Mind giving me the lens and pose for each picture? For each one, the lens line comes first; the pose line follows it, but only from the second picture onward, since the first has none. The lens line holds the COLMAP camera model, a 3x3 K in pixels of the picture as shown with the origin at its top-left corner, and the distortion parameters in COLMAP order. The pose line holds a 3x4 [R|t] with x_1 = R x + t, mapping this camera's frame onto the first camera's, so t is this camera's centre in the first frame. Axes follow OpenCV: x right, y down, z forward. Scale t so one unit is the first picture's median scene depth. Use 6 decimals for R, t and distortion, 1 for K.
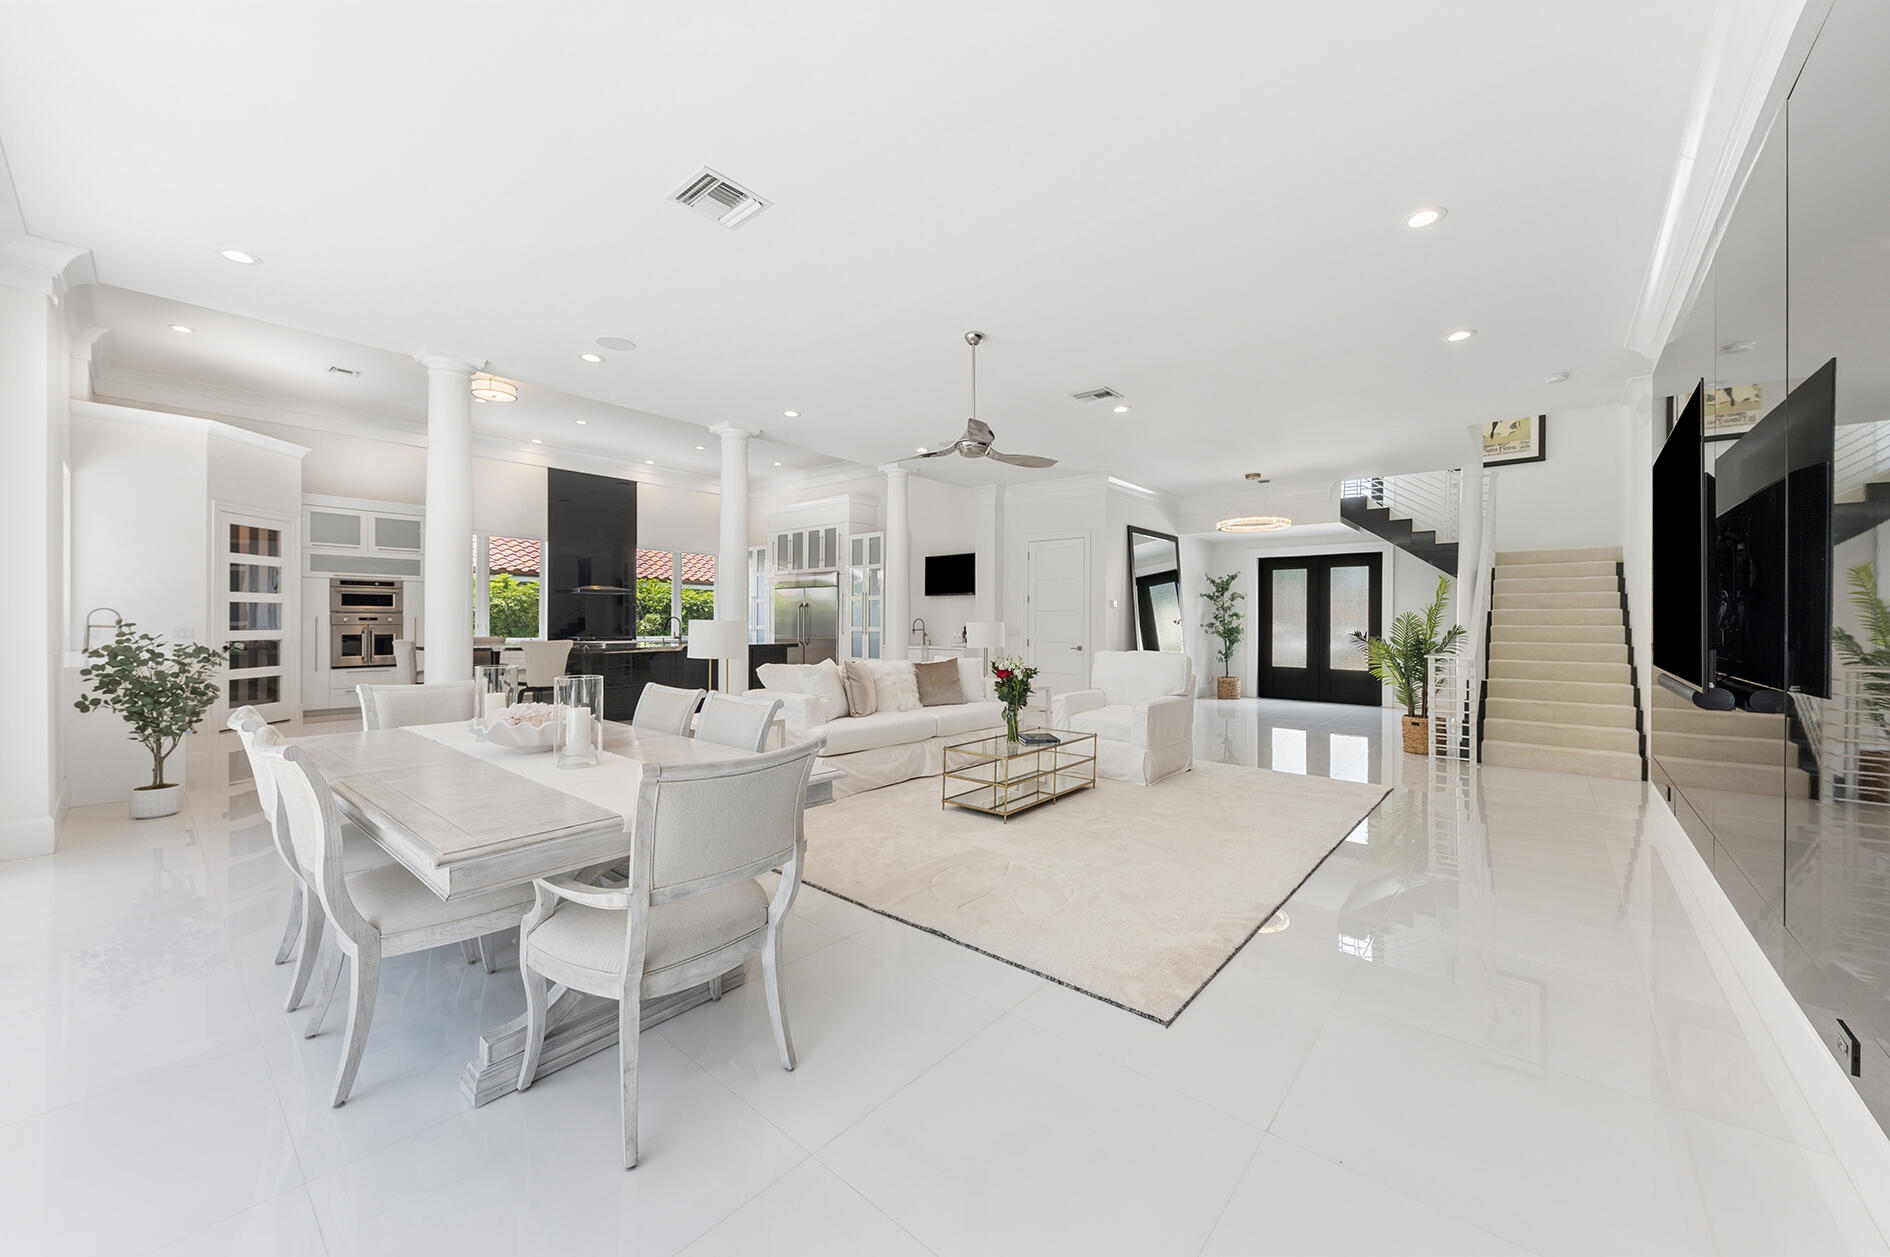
lens RADIAL K [[694.8, 0, 965.3], [0, 694.8, 620.1], [0, 0, 1]] dist [0.000533, -0.003463]
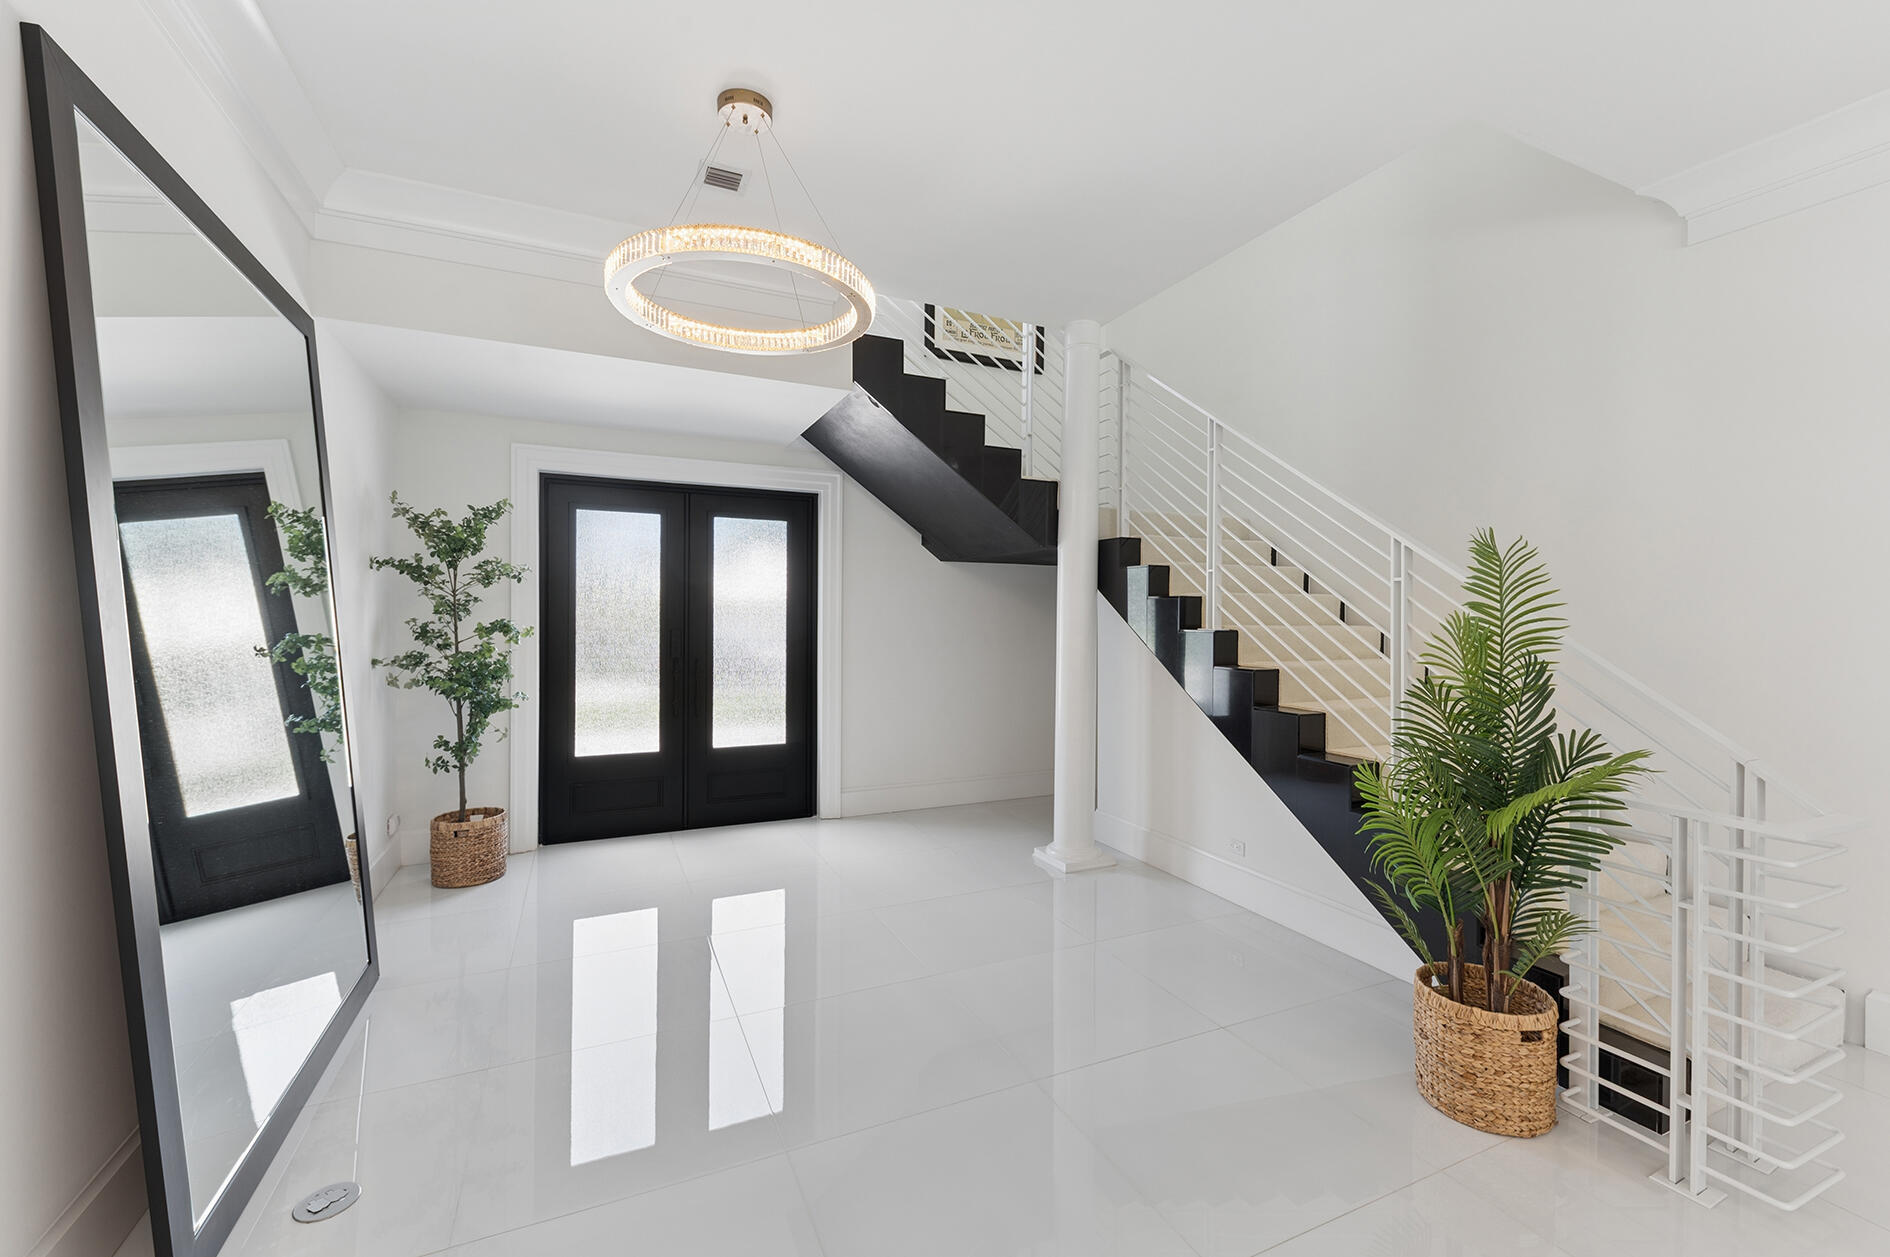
lens RADIAL K [[774.5, 0, 937.9], [0, 774.5, 612.4], [0, 0, 1]] dist [0.001142, 0.000037]
pose [[0.440741, -0.000385, 0.897634, 0.181337], [-0.007226, 0.999966, 0.003977, -0.021236], [-0.897605, -0.008239, 0.440724, 0.785470]]
